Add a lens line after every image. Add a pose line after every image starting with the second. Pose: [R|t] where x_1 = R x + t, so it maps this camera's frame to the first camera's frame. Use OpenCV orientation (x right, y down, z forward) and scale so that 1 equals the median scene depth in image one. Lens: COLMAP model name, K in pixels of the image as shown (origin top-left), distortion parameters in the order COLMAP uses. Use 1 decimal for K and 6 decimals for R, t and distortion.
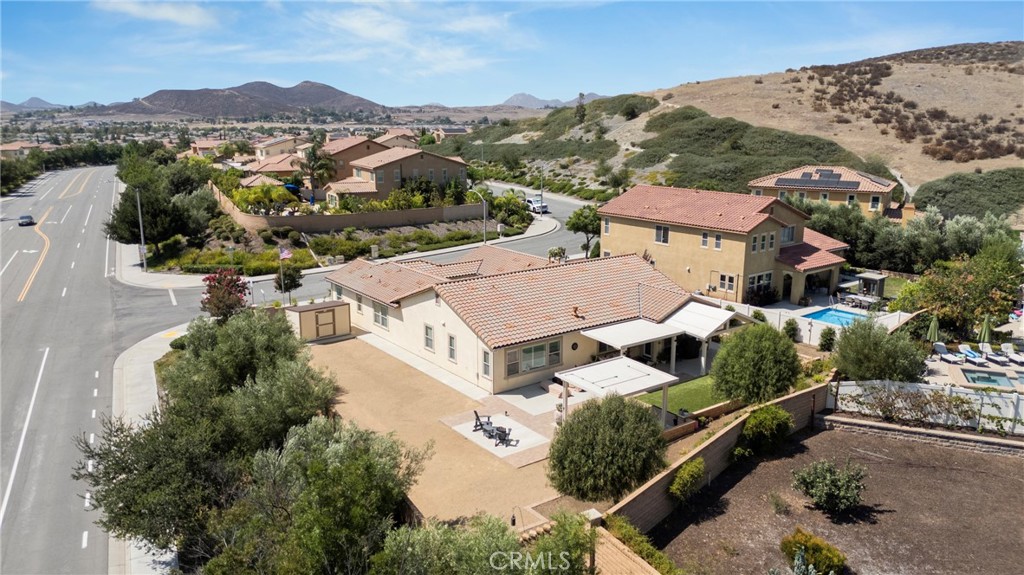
lens RADIAL K [[751.9, 0, 514.2], [0, 751.9, 288.4], [0, 0, 1]] dist [0.091018, -0.116210]
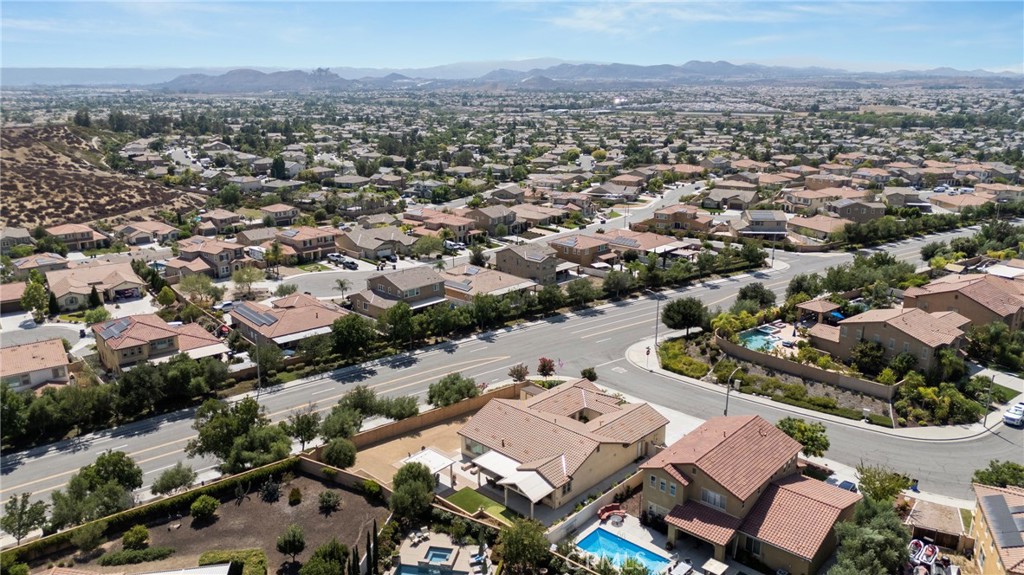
lens RADIAL K [[751.9, 0, 514.2], [0, 751.9, 288.4], [0, 0, 1]] dist [0.091018, -0.116210]
pose [[0.174023, 0.264485, -0.948559, 0.910437], [-0.227353, 0.948023, 0.222626, -0.390523], [0.958137, 0.176915, 0.225110, 0.257249]]
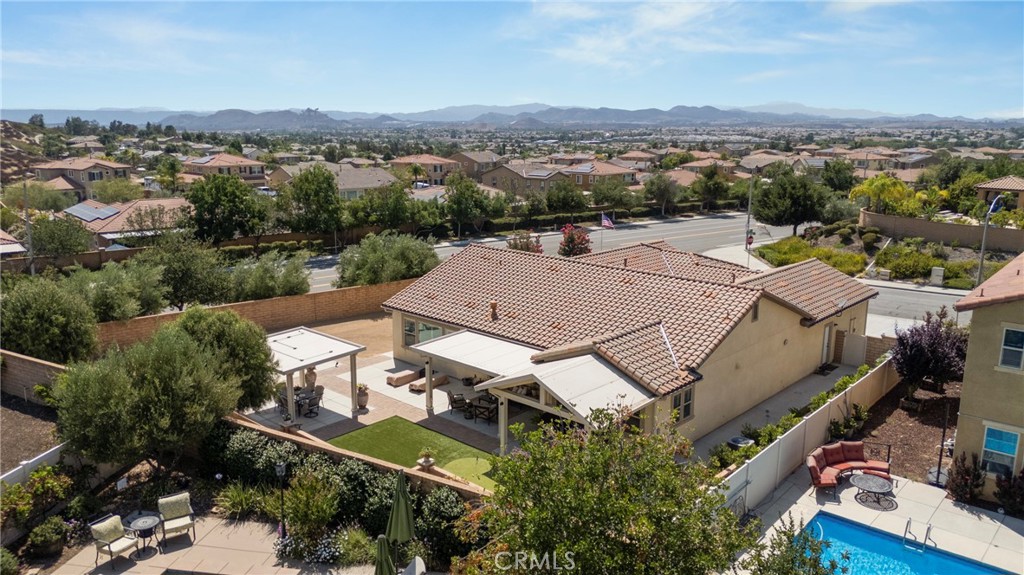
lens RADIAL K [[751.9, 0, 514.2], [0, 751.9, 288.4], [0, 0, 1]] dist [0.091018, -0.116210]
pose [[0.188252, 0.210324, -0.959336, 0.400192], [-0.231273, 0.958824, 0.164829, -0.058646], [0.954502, 0.190839, 0.229143, 0.418148]]
